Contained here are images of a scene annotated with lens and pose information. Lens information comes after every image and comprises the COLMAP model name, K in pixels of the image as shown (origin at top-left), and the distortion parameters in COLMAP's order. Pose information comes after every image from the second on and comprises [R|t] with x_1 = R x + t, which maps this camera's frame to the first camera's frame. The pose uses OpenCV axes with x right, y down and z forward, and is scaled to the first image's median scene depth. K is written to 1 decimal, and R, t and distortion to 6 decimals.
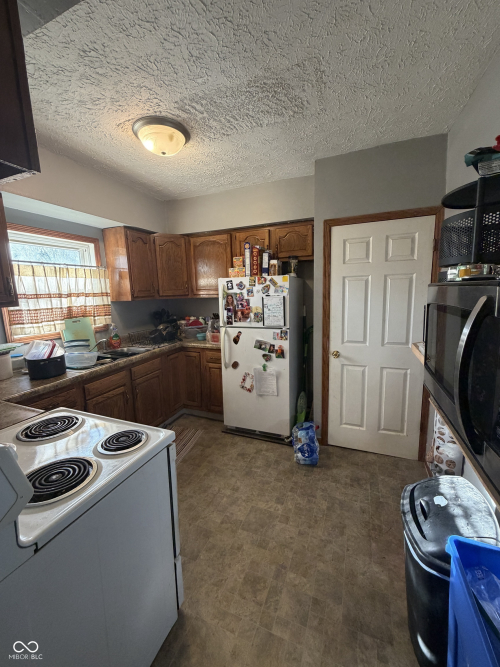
lens RADIAL K [[263.2, 0, 250.0], [0, 263.2, 333.5], [0, 0, 1]] dist [-0.009047, 0.000244]
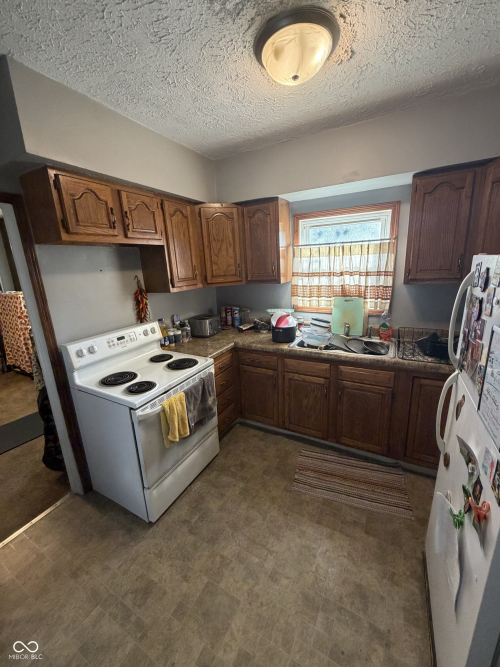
lens RADIAL K [[263.2, 0, 250.0], [0, 263.2, 333.5], [0, 0, 1]] dist [-0.009047, 0.000244]
pose [[-0.110940, 0.279499, -0.953715, 0.412115], [-0.119021, 0.948996, 0.291961, -0.202800], [0.986674, 0.145902, -0.072016, 0.851597]]
